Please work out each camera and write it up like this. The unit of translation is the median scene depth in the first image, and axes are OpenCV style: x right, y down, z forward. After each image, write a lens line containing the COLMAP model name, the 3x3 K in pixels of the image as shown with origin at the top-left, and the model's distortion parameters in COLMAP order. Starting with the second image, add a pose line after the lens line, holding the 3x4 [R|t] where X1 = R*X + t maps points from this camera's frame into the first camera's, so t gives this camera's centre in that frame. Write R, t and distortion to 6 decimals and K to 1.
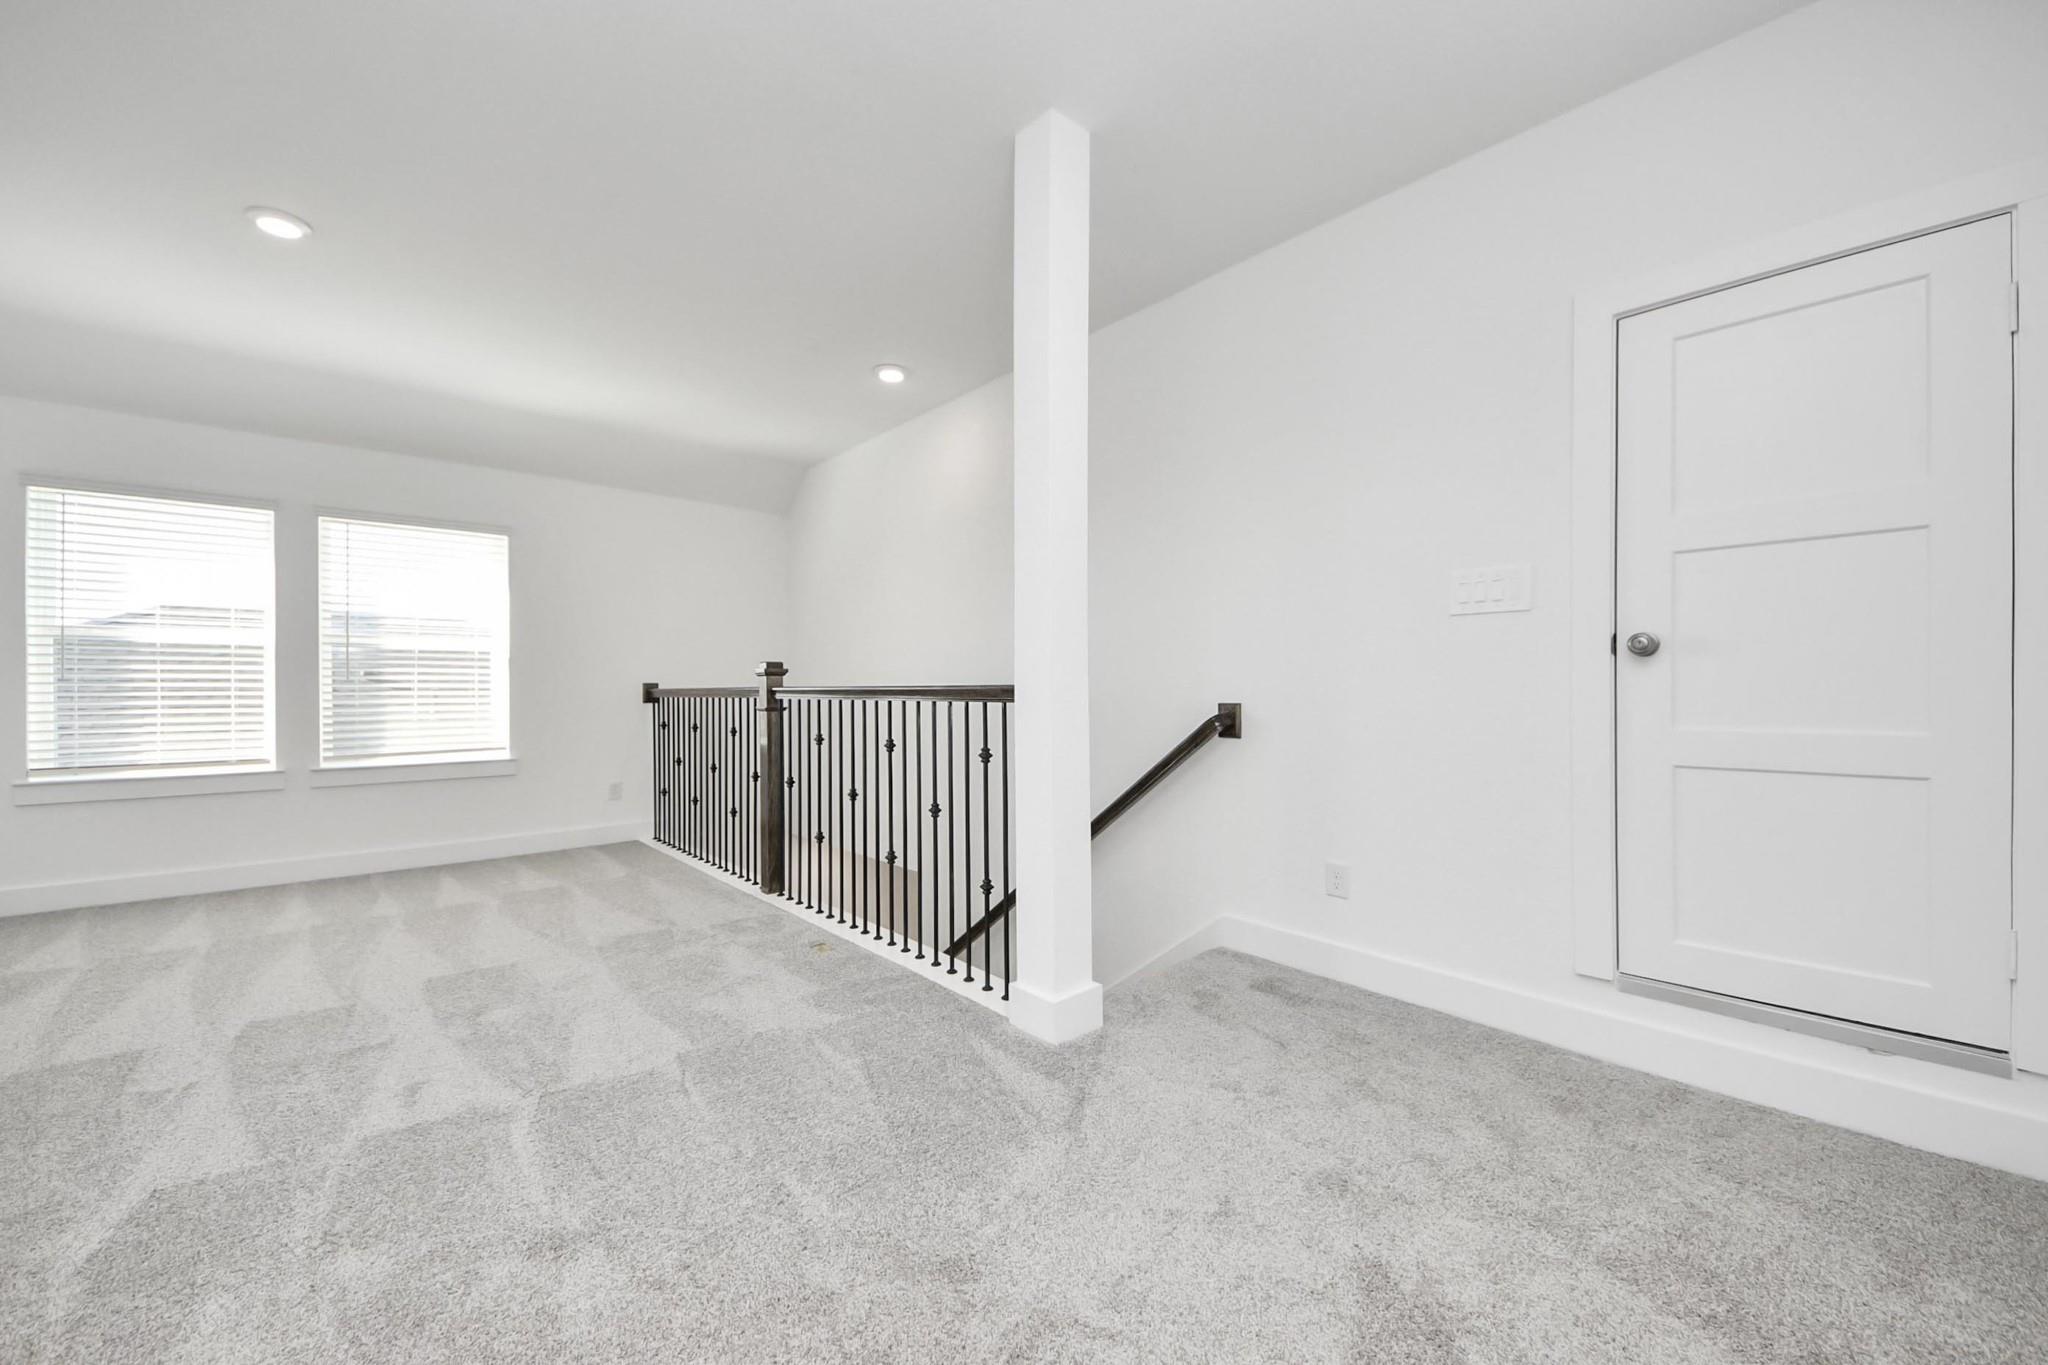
lens RADIAL K [[731.5, 0, 1017.3], [0, 731.5, 688.7], [0, 0, 1]] dist [0.026687, -0.015930]
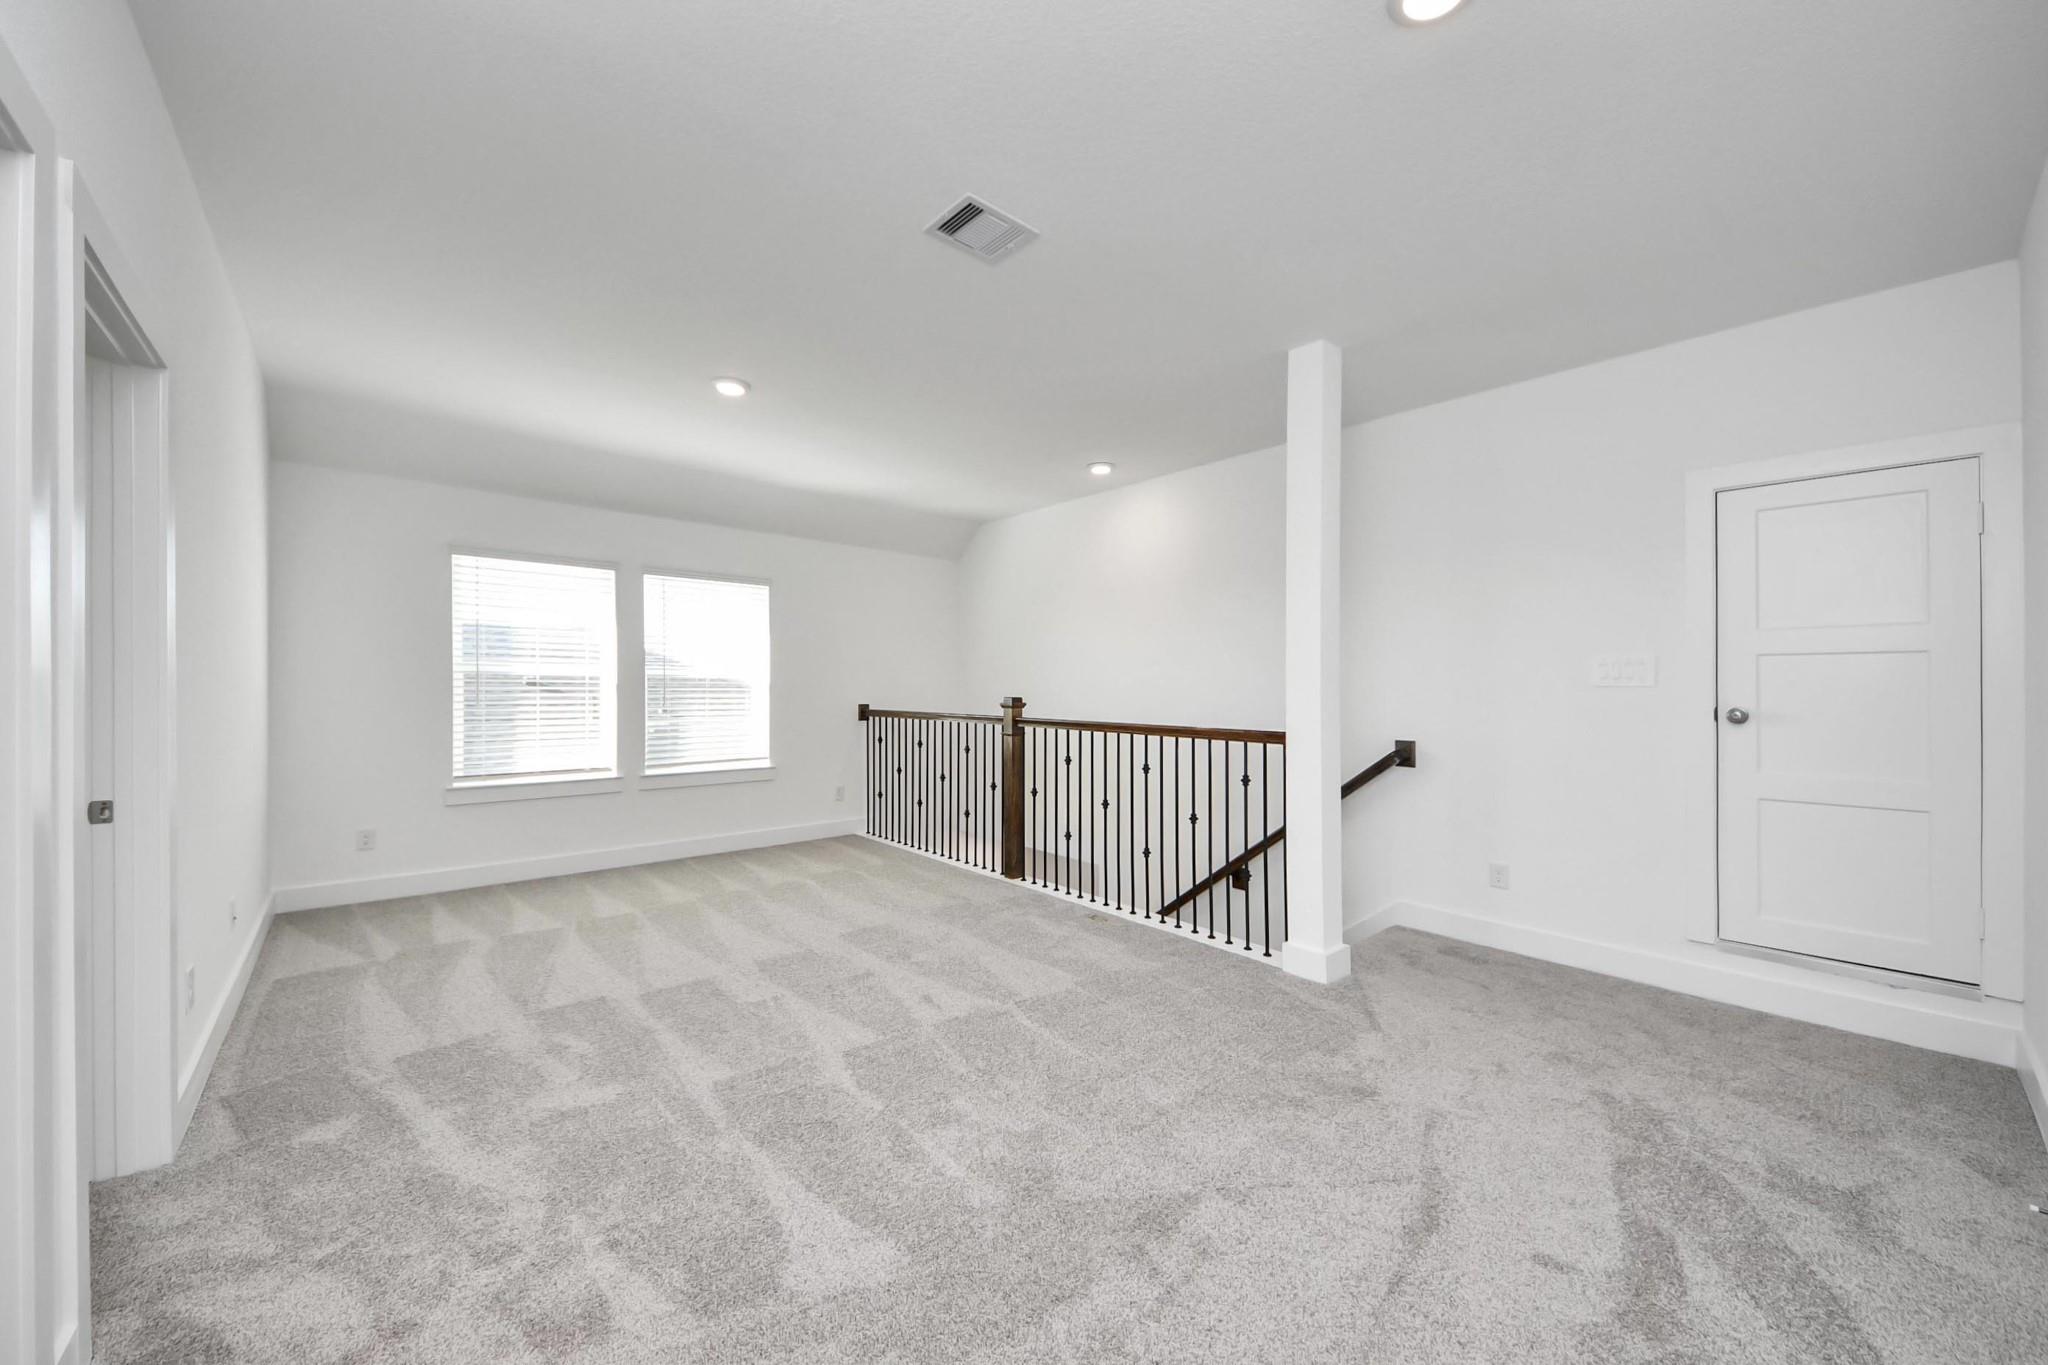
lens RADIAL K [[725.1, 0, 1023.3], [0, 725.1, 688.4], [0, 0, 1]] dist [0.035440, -0.019528]
pose [[0.999886, 0.013666, -0.006367, -0.452435], [-0.013645, 0.999901, 0.003358, -0.081549], [0.006412, -0.003271, 0.999974, -0.376890]]
